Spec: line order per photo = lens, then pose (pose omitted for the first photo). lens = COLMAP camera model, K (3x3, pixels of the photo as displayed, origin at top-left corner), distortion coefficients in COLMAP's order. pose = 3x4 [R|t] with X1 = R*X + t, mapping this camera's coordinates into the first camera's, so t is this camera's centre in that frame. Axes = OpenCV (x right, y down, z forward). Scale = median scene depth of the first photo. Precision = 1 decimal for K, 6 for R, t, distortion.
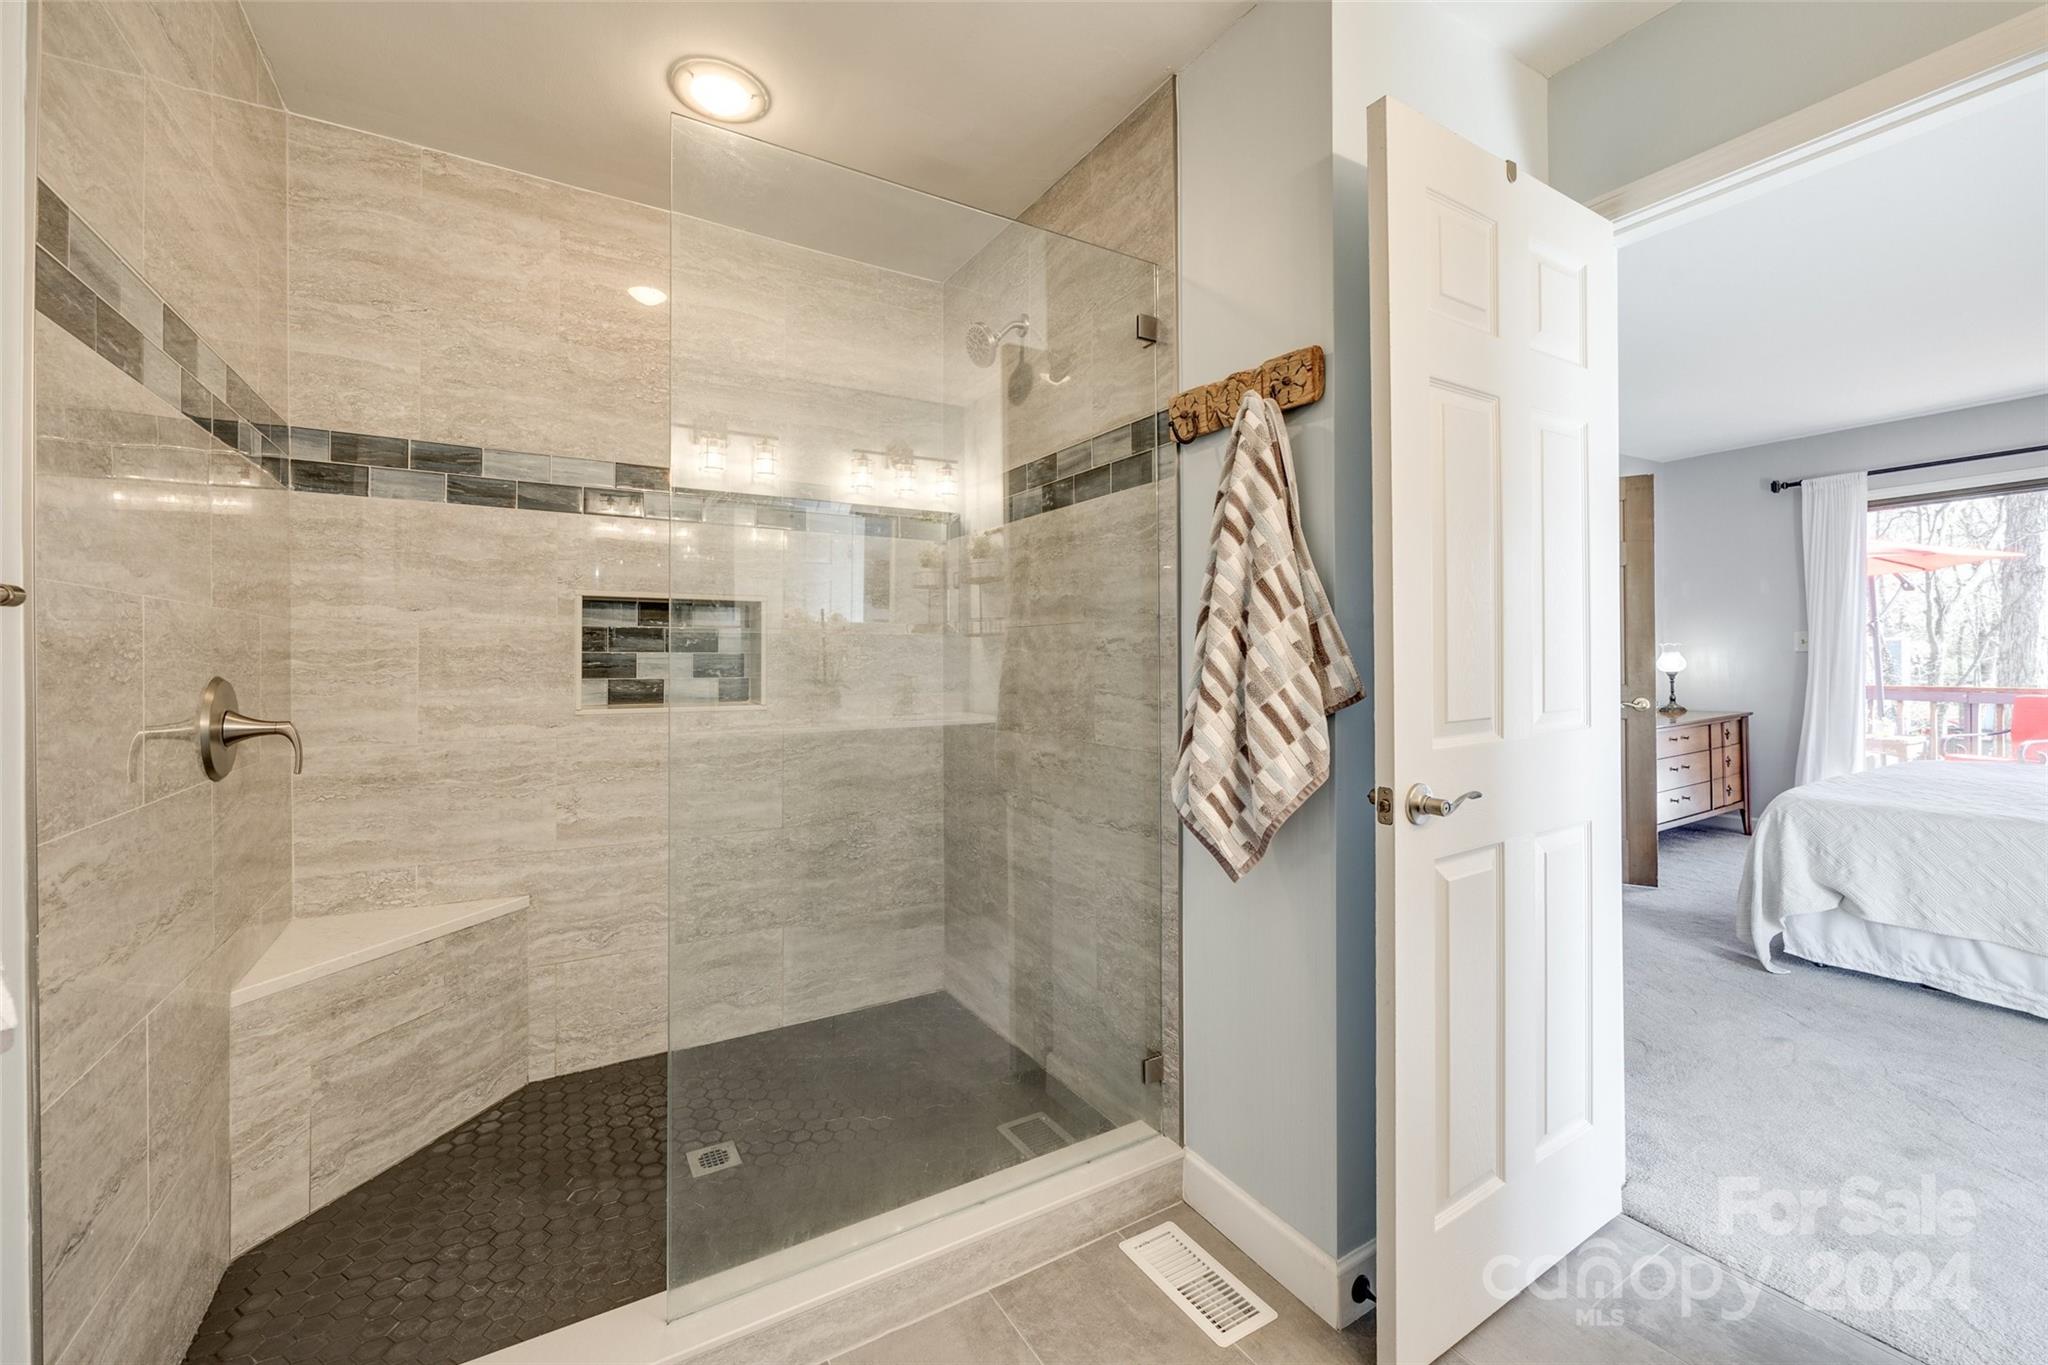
lens RADIAL K [[820.0, 0, 1017.4], [0, 820.0, 670.9], [0, 0, 1]] dist [-0.001236, -0.000040]
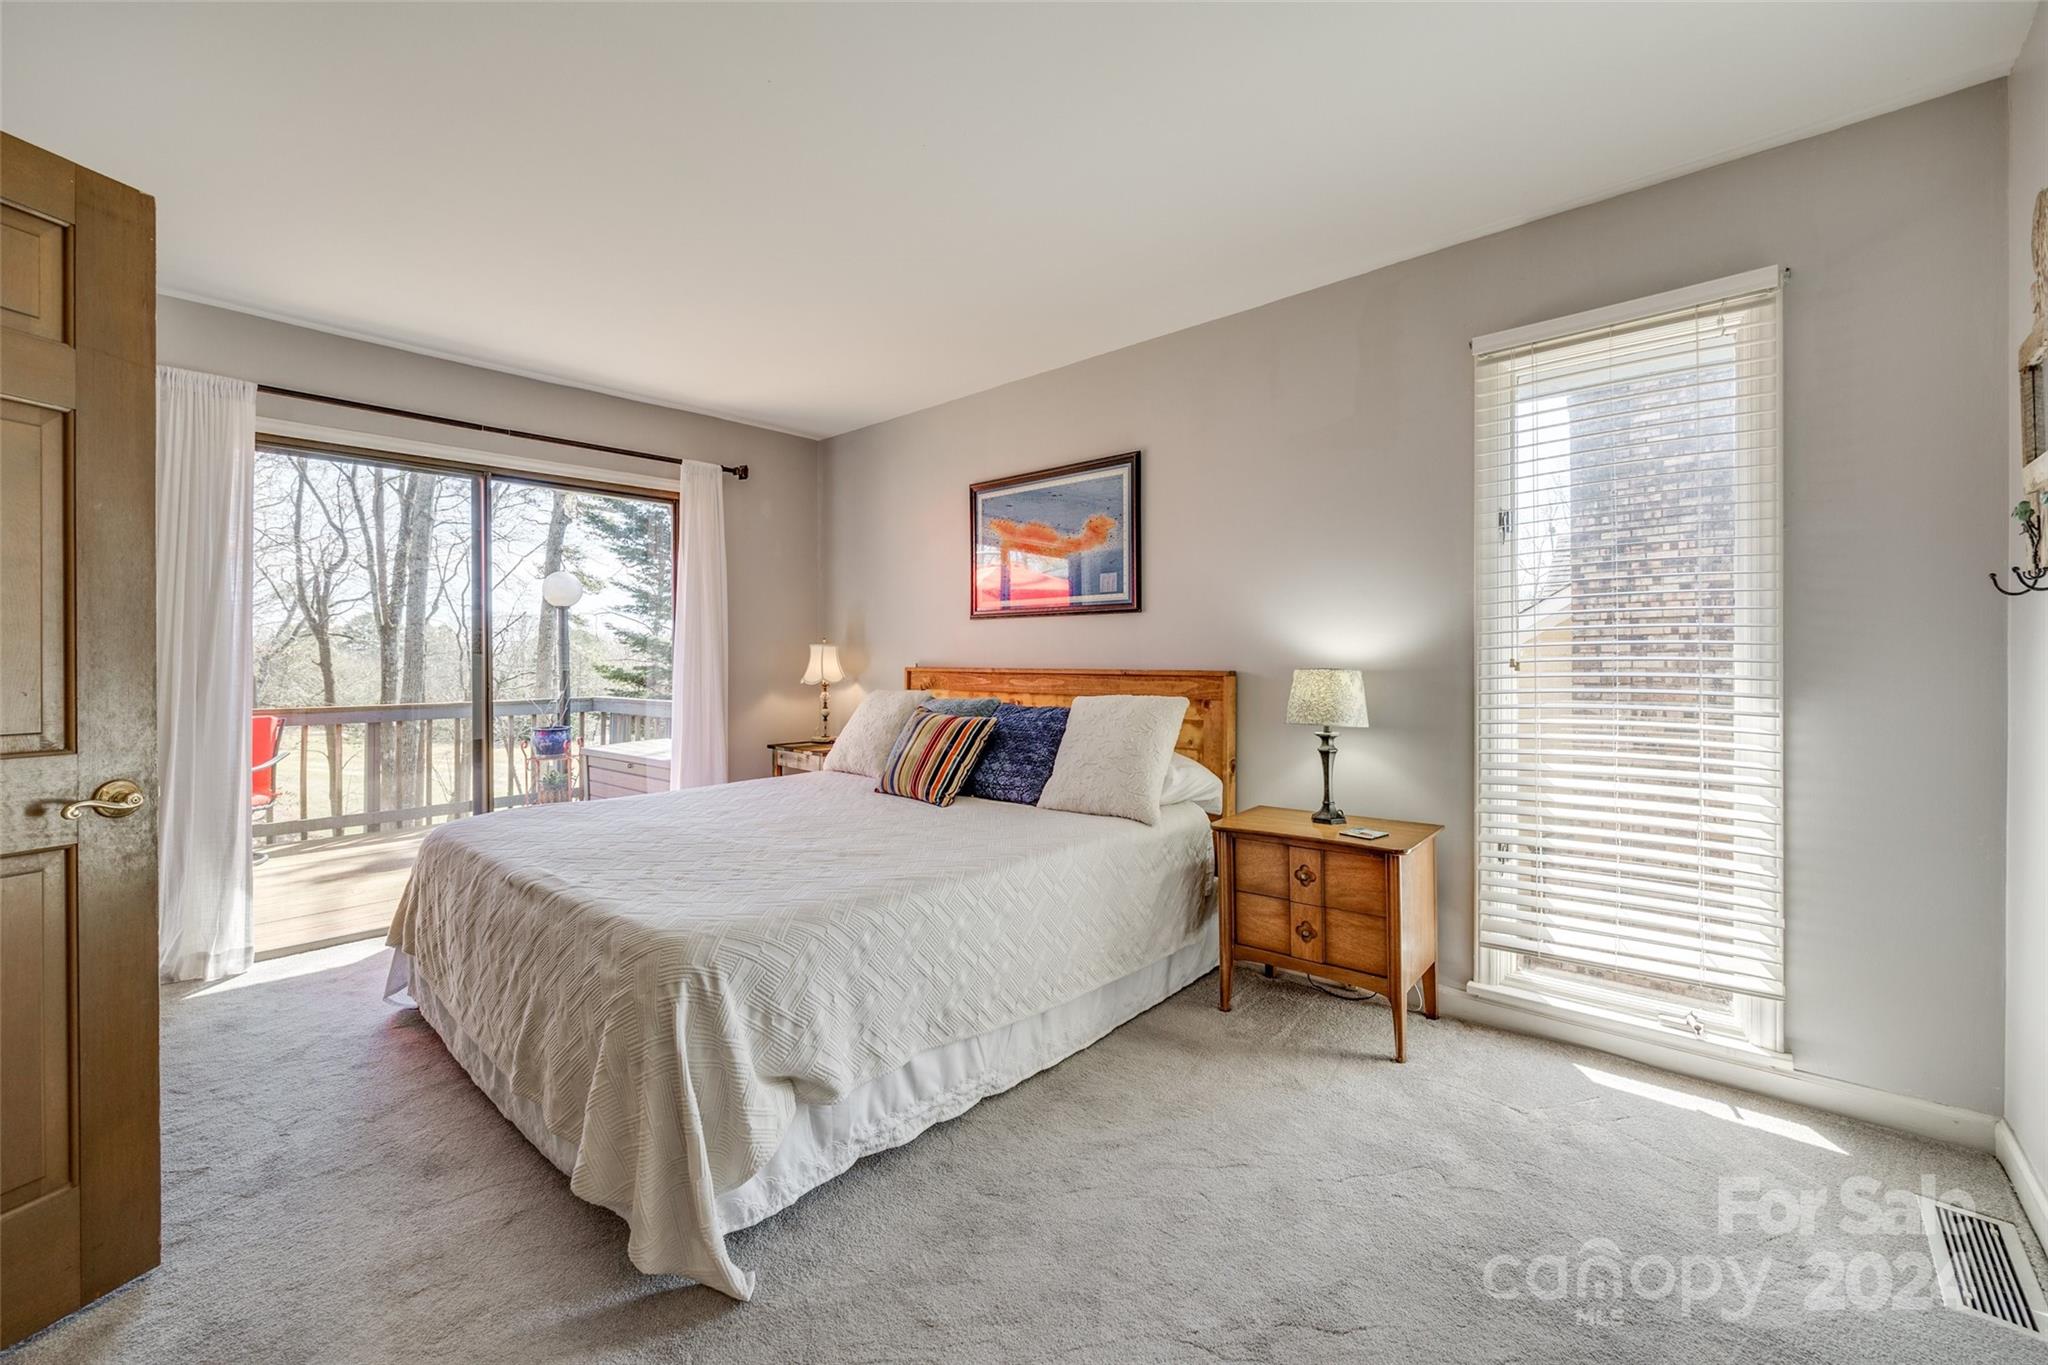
lens RADIAL K [[820.0, 0, 1017.4], [0, 820.0, 670.9], [0, 0, 1]] dist [-0.001236, -0.000040]
pose [[-0.295764, 0.007659, 0.955230, 0.421737], [0.019782, 0.999803, -0.001891, -0.012183], [-0.955056, 0.018337, -0.295858, 1.060249]]
